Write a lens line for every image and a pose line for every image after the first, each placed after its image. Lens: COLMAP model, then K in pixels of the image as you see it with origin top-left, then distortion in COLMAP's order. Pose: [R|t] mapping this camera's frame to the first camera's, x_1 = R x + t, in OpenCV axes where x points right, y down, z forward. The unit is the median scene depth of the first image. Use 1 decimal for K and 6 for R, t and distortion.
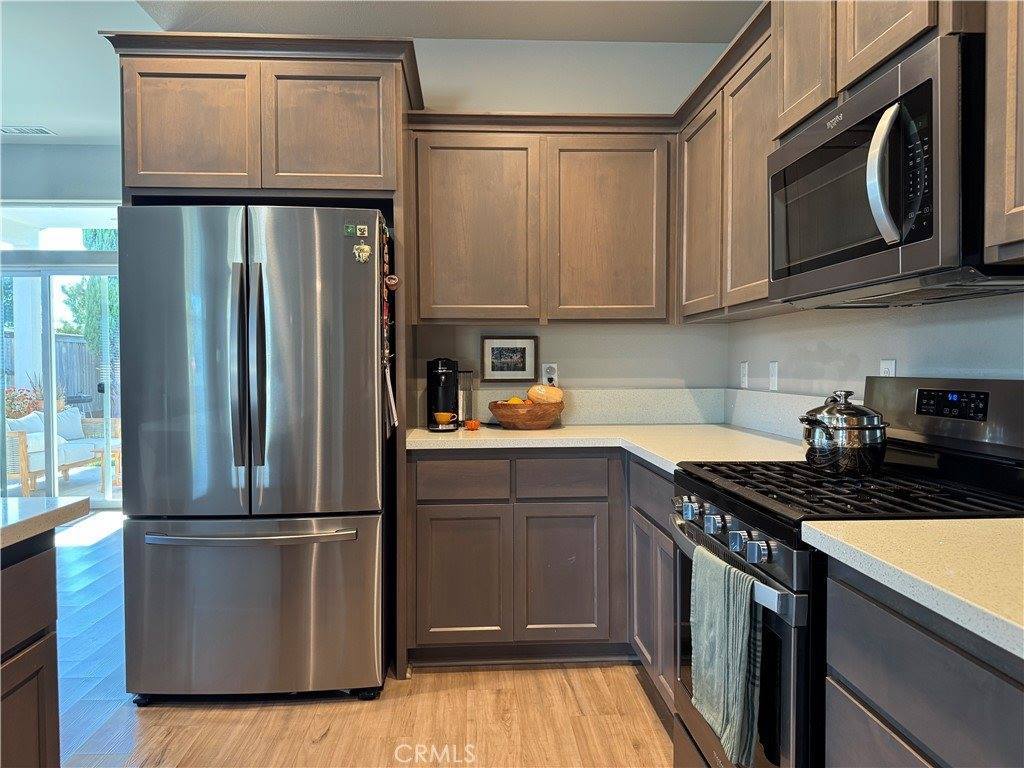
lens RADIAL K [[713.3, 0, 512.0], [0, 713.3, 384.0], [0, 0, 1]] dist [0.095011, -0.176350]
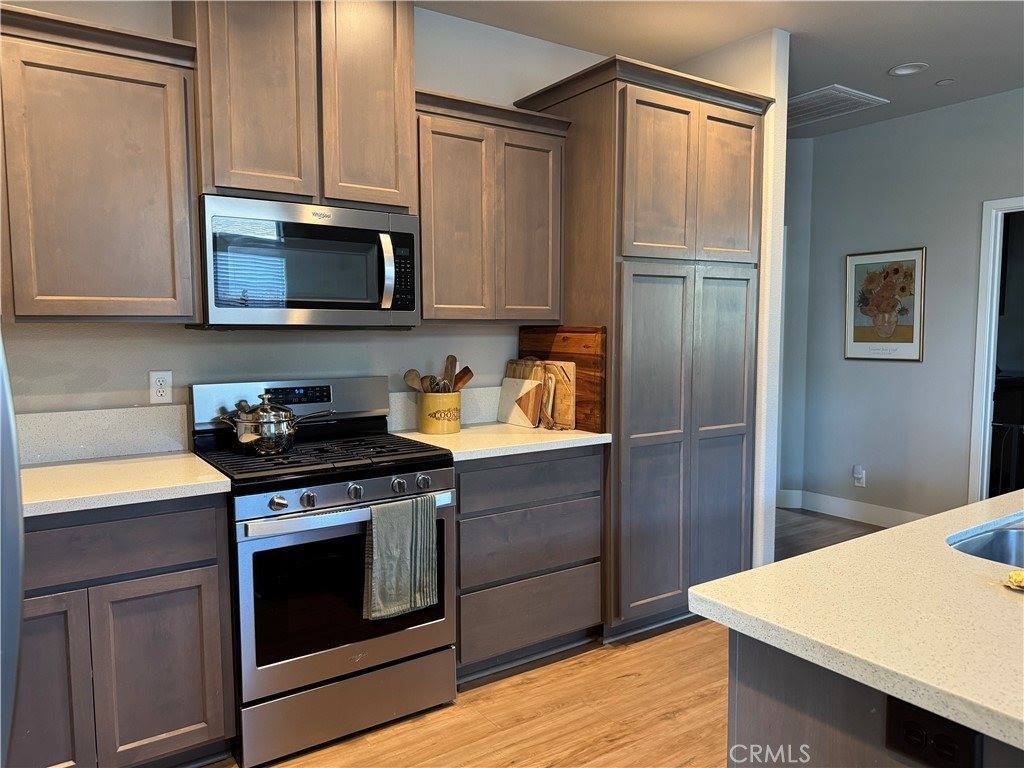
lens RADIAL K [[713.3, 0, 512.0], [0, 713.3, 384.0], [0, 0, 1]] dist [0.095011, -0.176350]
pose [[-0.510799, -0.058942, 0.857677, -0.642653], [0.030632, 0.995766, 0.086675, -0.077307], [-0.859154, 0.070546, -0.506831, 0.873087]]
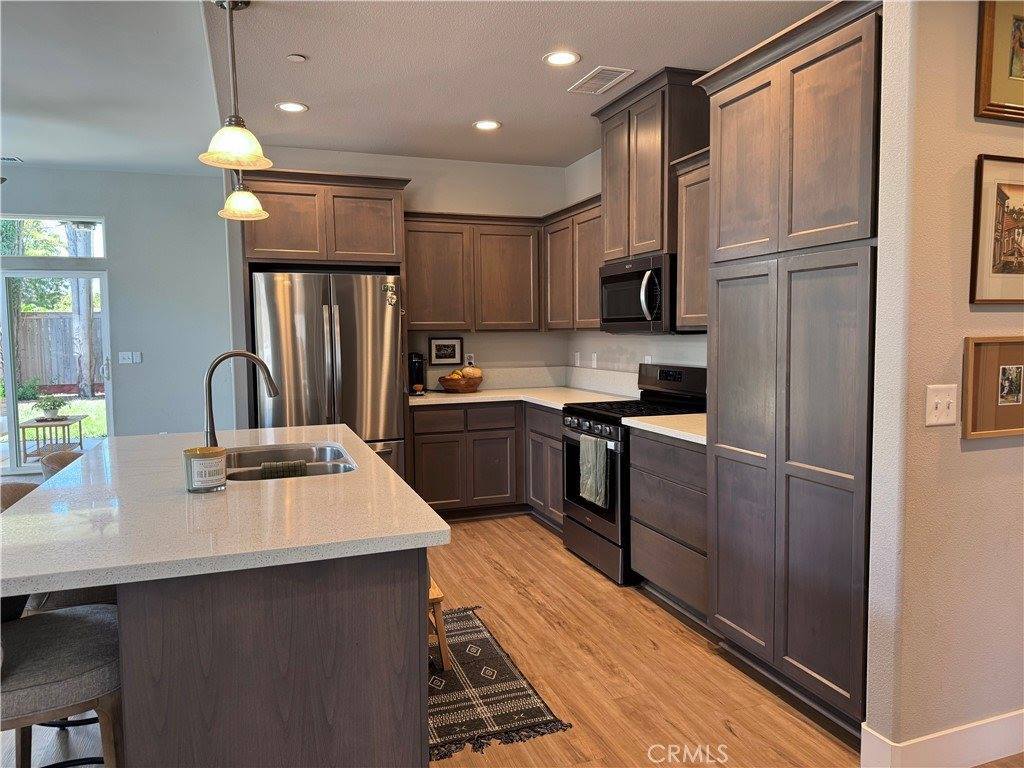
lens RADIAL K [[713.3, 0, 512.0], [0, 713.3, 384.0], [0, 0, 1]] dist [0.095011, -0.176350]
pose [[0.958382, -0.027704, 0.284140, -0.404186], [0.014551, 0.998727, 0.048297, -0.045316], [-0.285116, -0.042152, 0.957566, -0.788545]]
